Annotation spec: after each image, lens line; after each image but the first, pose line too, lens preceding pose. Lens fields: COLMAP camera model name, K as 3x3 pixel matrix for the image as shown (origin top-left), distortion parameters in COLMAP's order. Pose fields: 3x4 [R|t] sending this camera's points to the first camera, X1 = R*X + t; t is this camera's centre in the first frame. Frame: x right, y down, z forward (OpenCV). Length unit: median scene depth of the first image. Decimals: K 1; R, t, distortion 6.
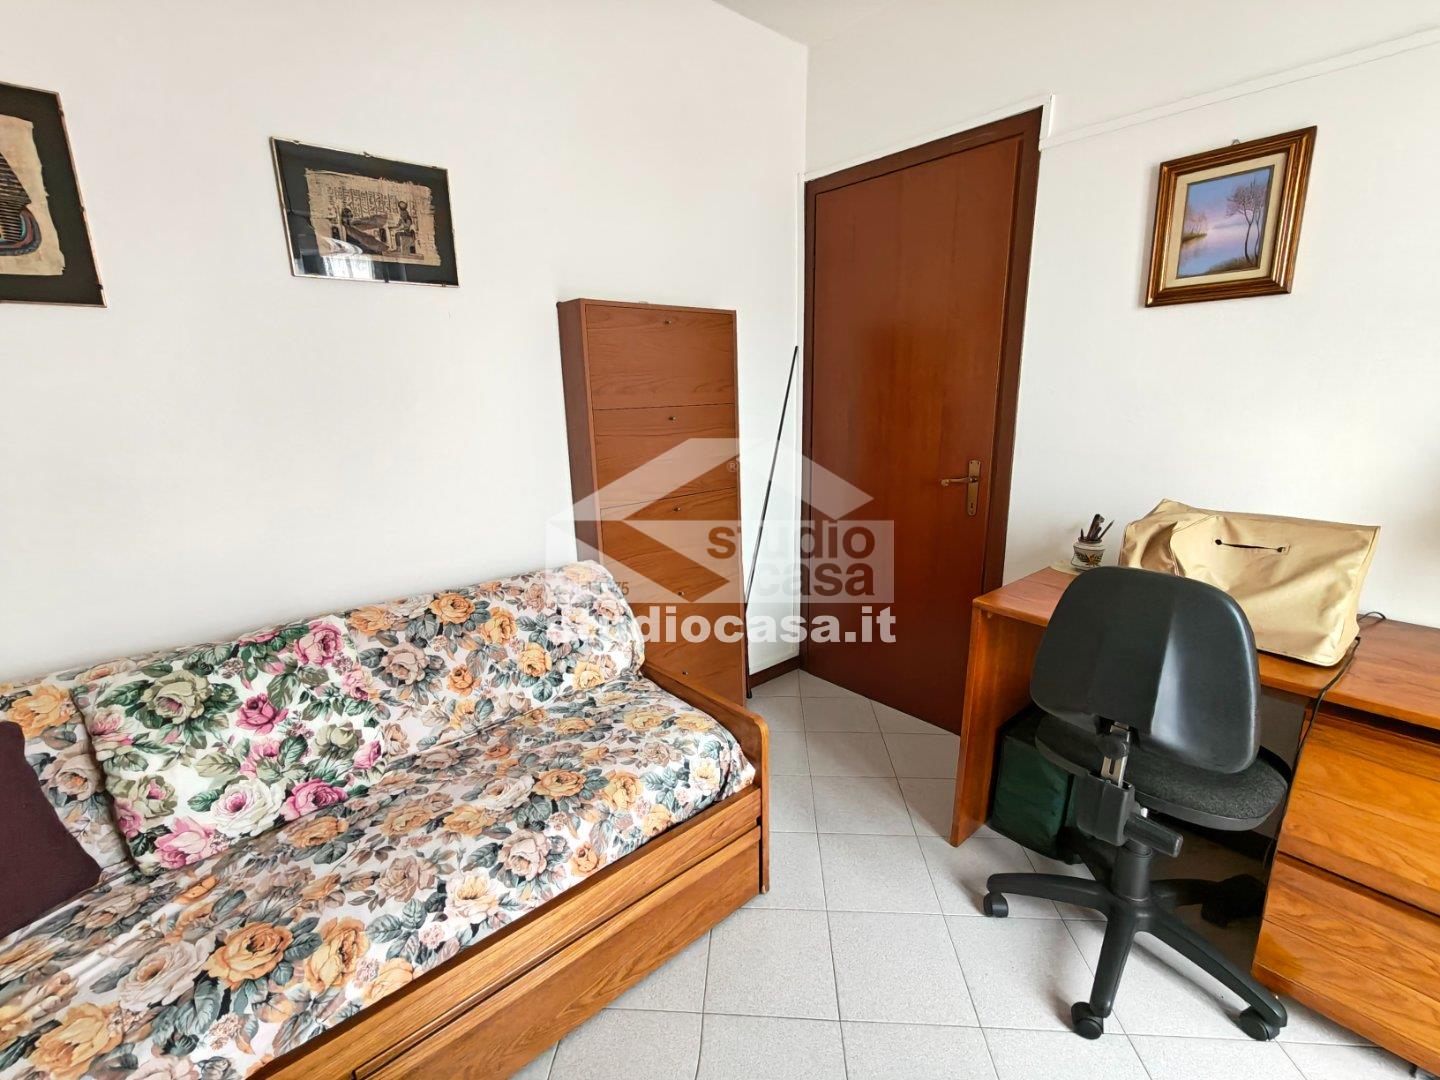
lens RADIAL K [[634.8, 0, 723.7], [0, 634.8, 536.5], [0, 0, 1]] dist [-0.001541, -0.000308]
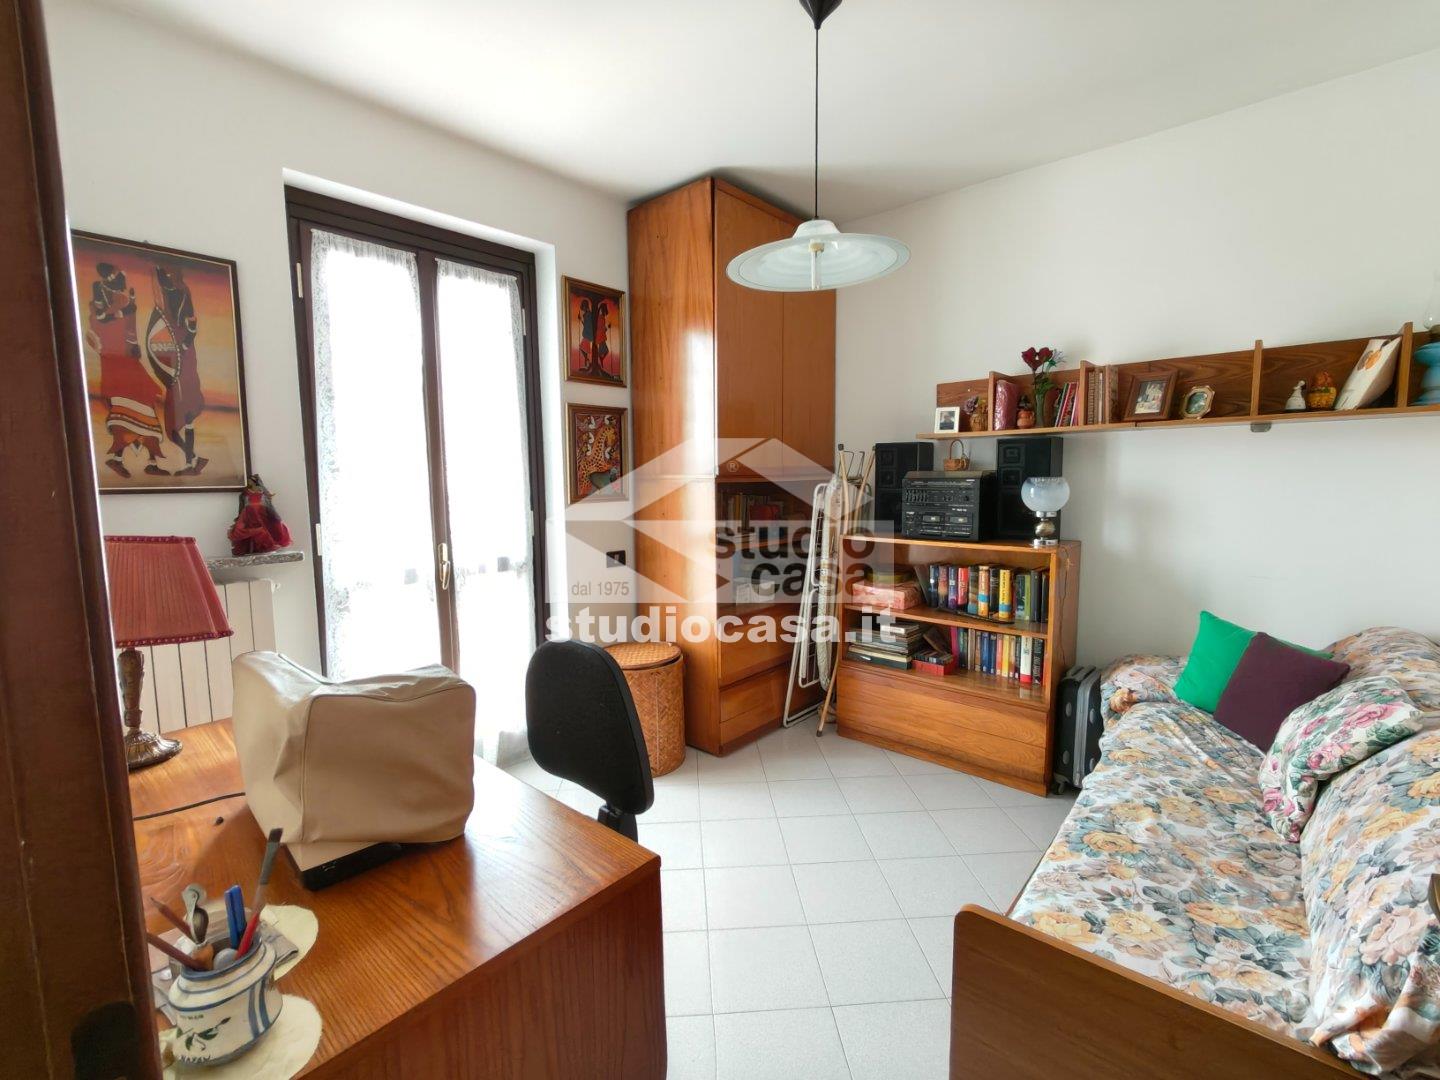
lens RADIAL K [[647.9, 0, 718.5], [0, 647.9, 534.7], [0, 0, 1]] dist [0.001156, 0.000963]
pose [[-0.992039, 0.038883, -0.119775, 0.421419], [-0.002251, 0.945509, 0.325588, -0.374230], [0.125909, 0.323266, -0.937895, 1.533033]]
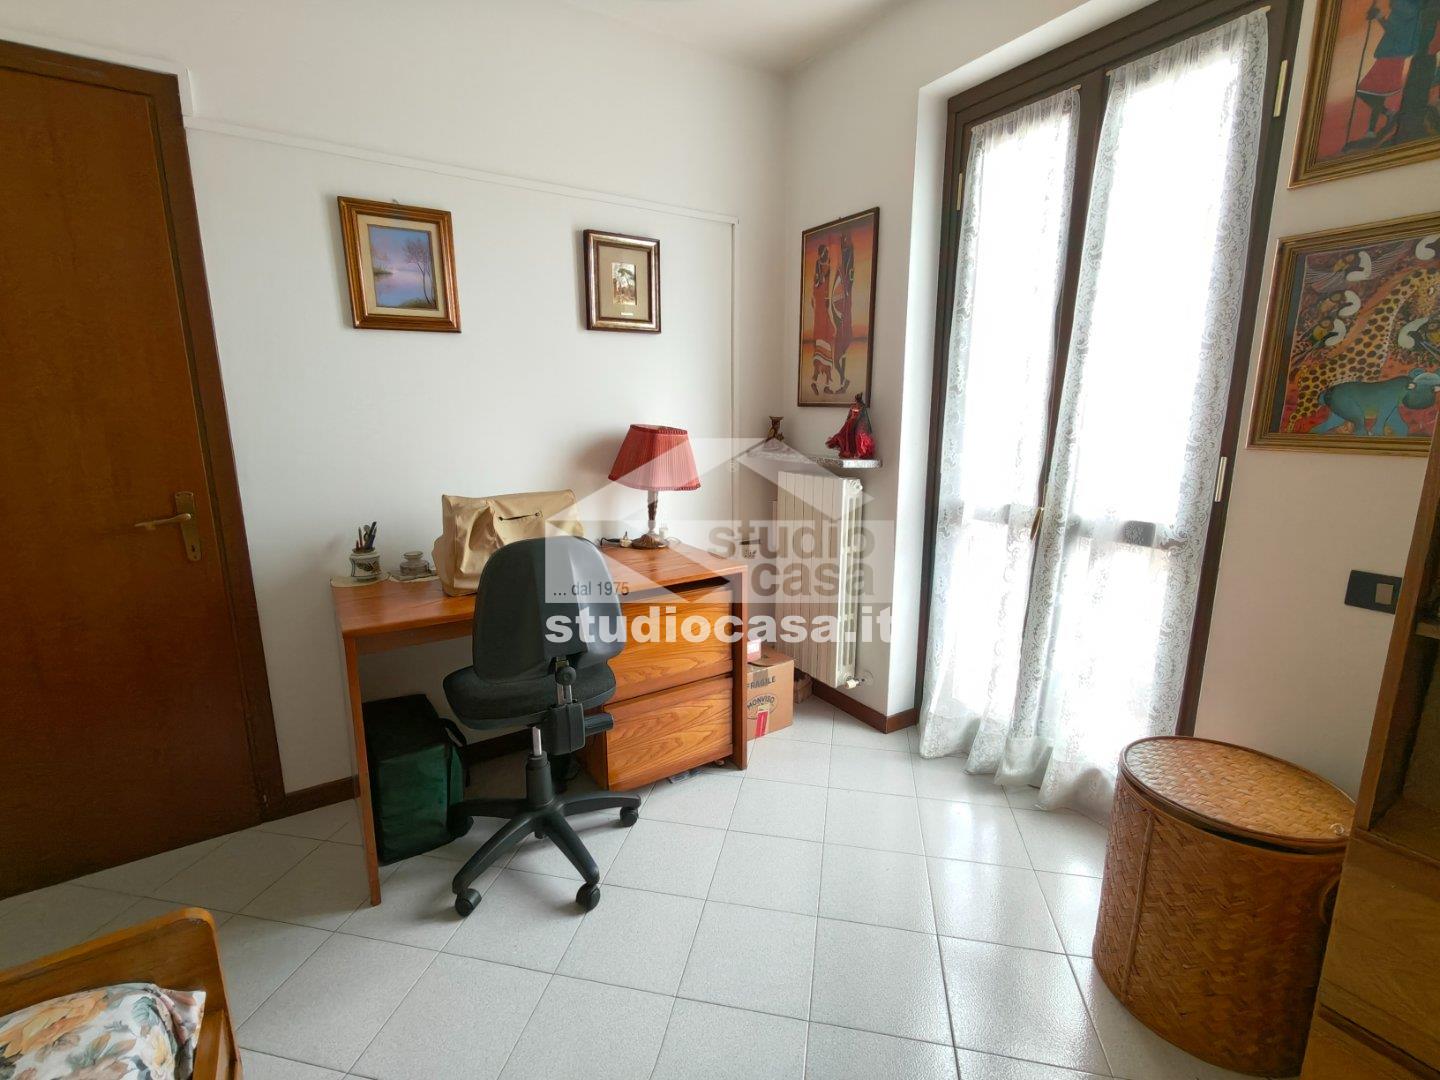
lens RADIAL K [[647.3, 0, 717.9], [0, 647.3, 534.7], [0, 0, 1]] dist [0.000706, 0.000618]
pose [[0.146138, -0.178378, 0.973049, -0.424496], [0.228800, 0.963035, 0.142180, -0.043441], [-0.962442, 0.201856, 0.181549, 0.309866]]
